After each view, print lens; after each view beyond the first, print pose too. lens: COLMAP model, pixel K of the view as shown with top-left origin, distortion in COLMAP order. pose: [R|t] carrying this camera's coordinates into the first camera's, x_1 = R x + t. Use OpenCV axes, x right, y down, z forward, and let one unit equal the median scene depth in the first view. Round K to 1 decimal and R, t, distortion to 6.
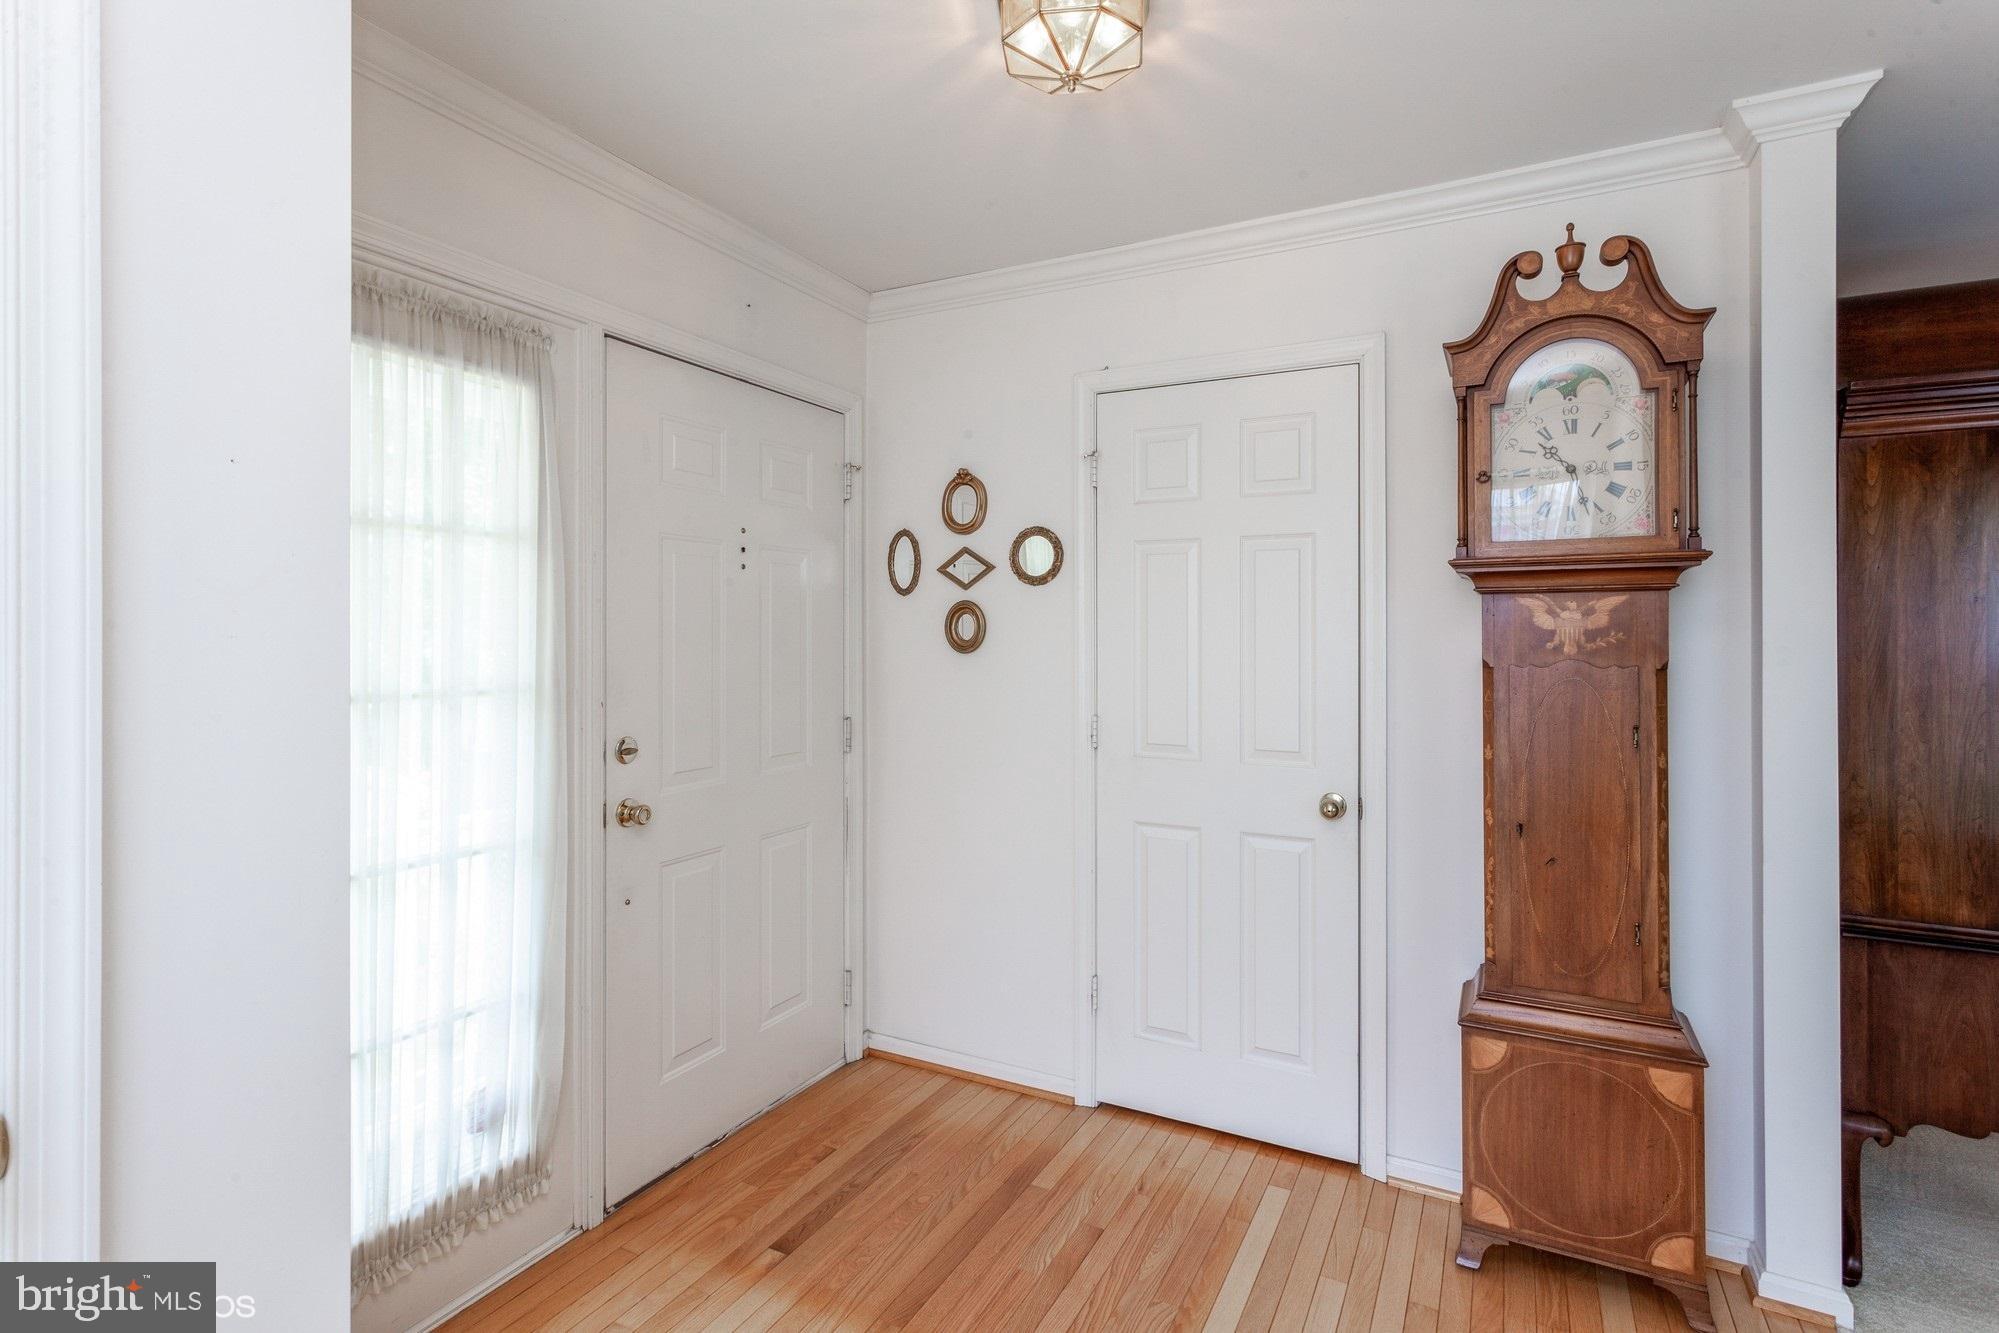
lens RADIAL K [[951.0, 0, 1000.6], [0, 951.0, 662.1], [0, 0, 1]] dist [0.002863, 0.000453]
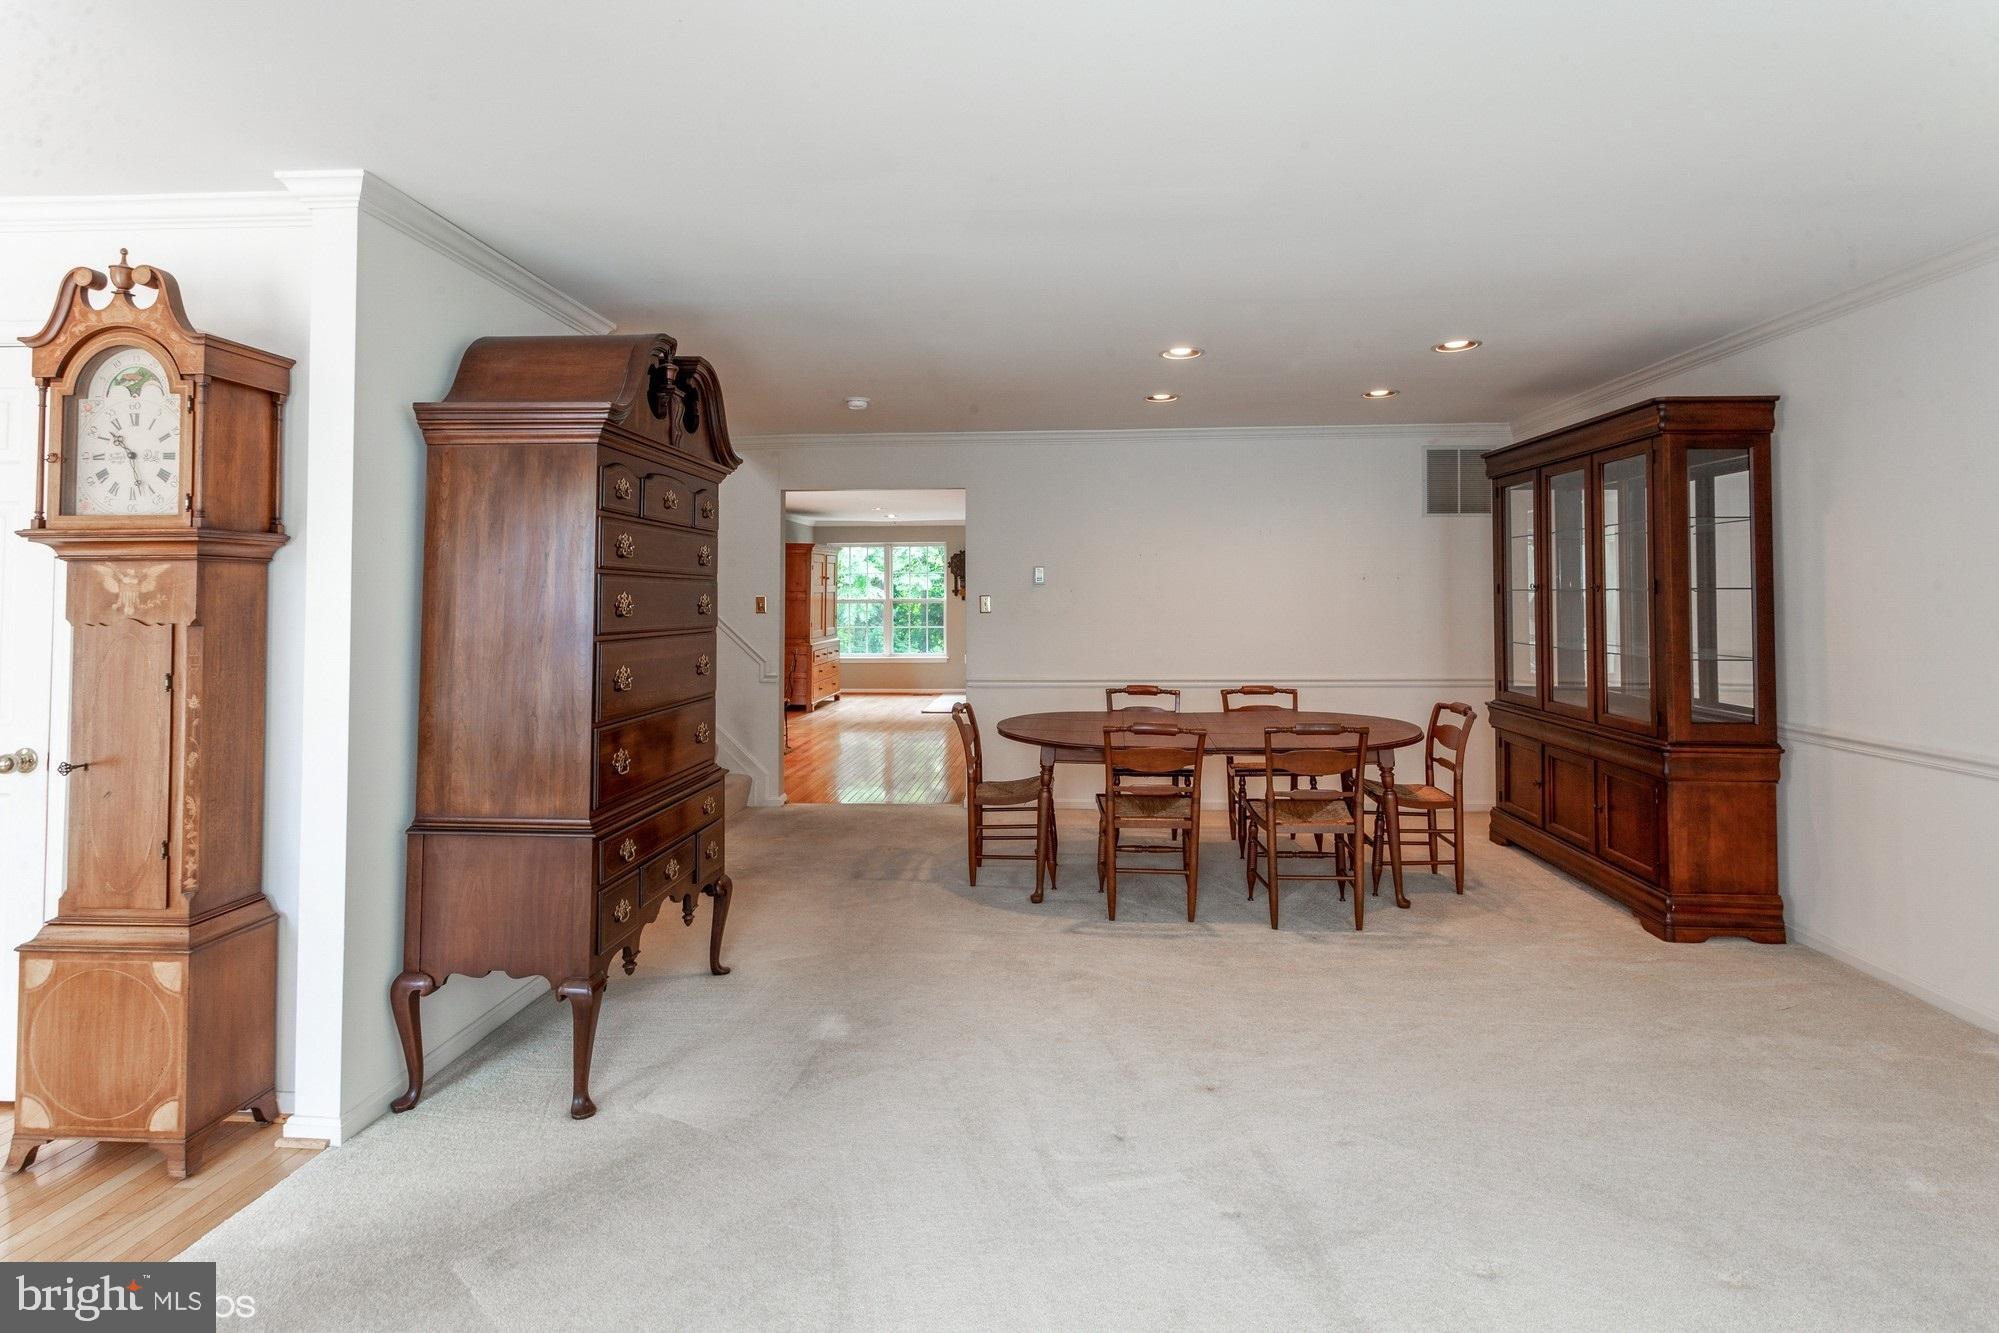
lens RADIAL K [[977.6, 0, 998.2], [0, 977.6, 590.7], [0, 0, 1]] dist [-0.000343, 0.001869]
pose [[0.911637, 0.002132, 0.410991, 1.079079], [0.013633, 0.999279, -0.035422, 0.020381], [-0.410770, 0.037895, 0.910951, -0.528950]]
